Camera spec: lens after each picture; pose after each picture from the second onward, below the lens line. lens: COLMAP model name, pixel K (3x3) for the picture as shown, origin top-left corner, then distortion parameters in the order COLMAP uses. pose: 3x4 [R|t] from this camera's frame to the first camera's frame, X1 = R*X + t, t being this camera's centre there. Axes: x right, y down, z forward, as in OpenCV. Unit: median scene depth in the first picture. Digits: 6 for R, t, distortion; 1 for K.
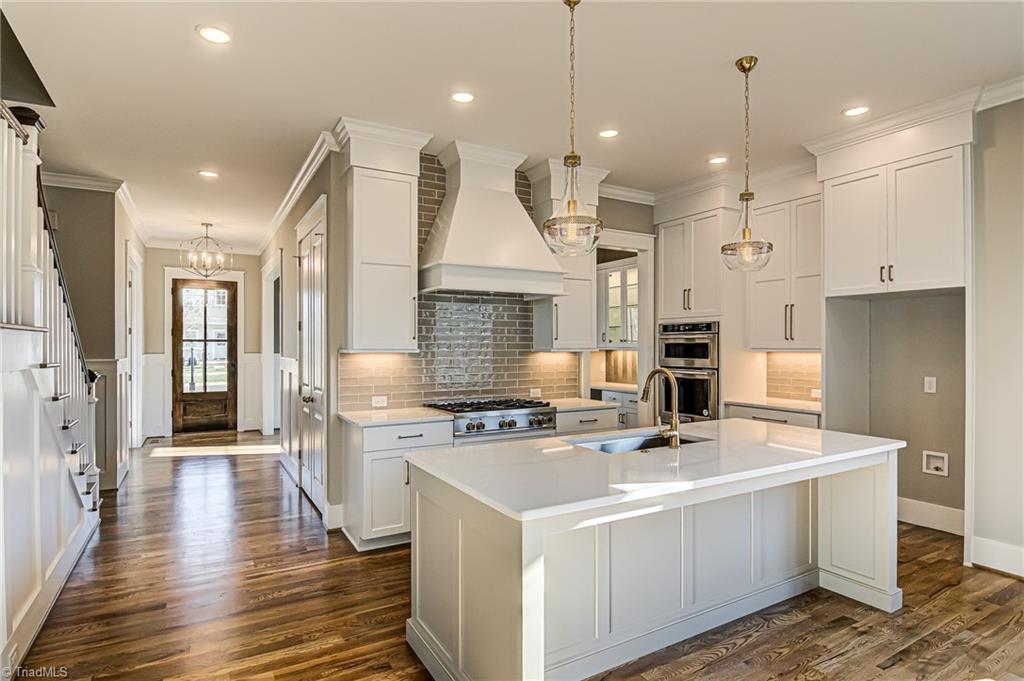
lens RADIAL K [[542.5, 0, 511.5], [0, 542.5, 347.3], [0, 0, 1]] dist [0.003531, -0.020927]
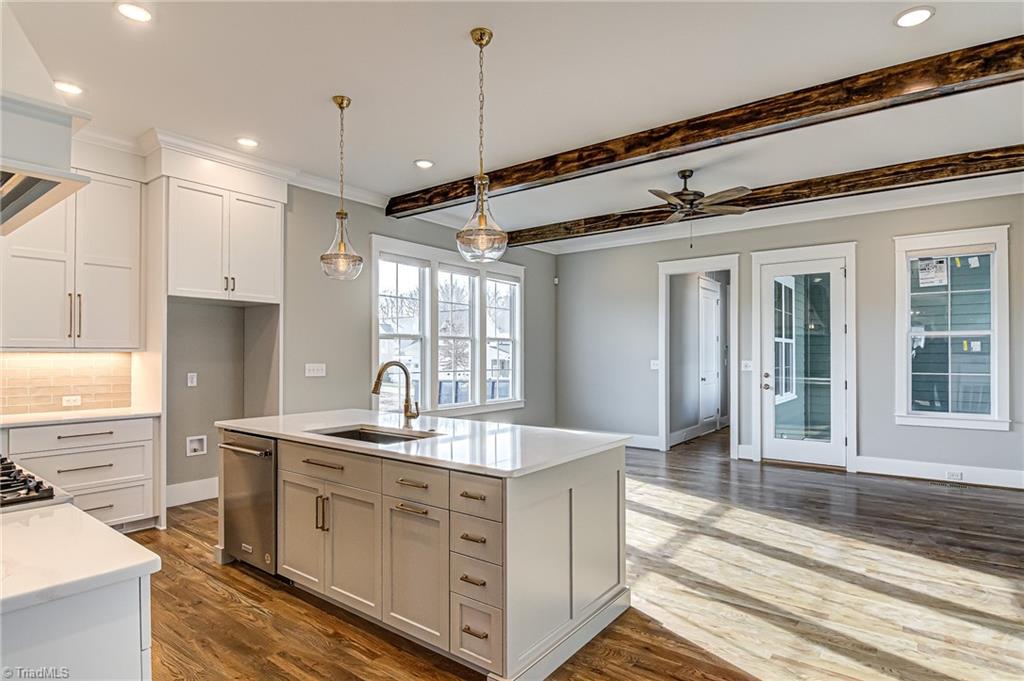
lens RADIAL K [[542.5, 0, 511.5], [0, 542.5, 347.3], [0, 0, 1]] dist [0.003531, -0.020927]
pose [[-0.385874, 0.012698, 0.922464, -0.701925], [0.005772, 0.999919, -0.011350, 0.020591], [-0.922533, 0.000945, -0.385916, 0.994324]]
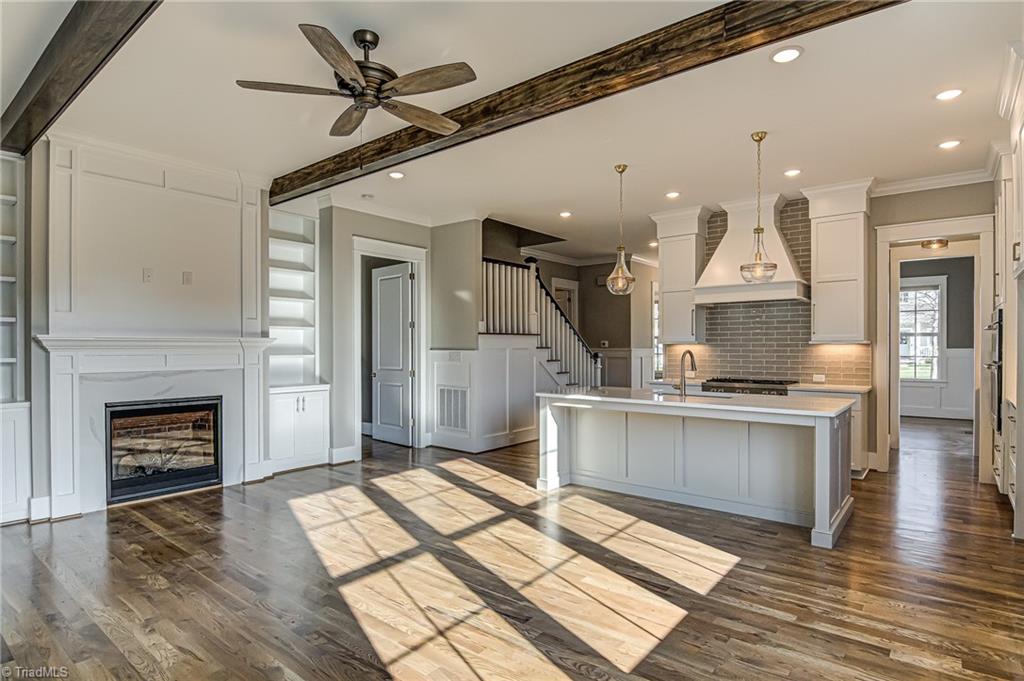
lens RADIAL K [[542.5, 0, 511.5], [0, 542.5, 347.3], [0, 0, 1]] dist [0.003531, -0.020927]
pose [[0.359116, 0.001503, -0.933292, 1.381903], [-0.001549, 0.999998, 0.001014, 0.023710], [0.933292, 0.001082, 0.359117, -0.100578]]
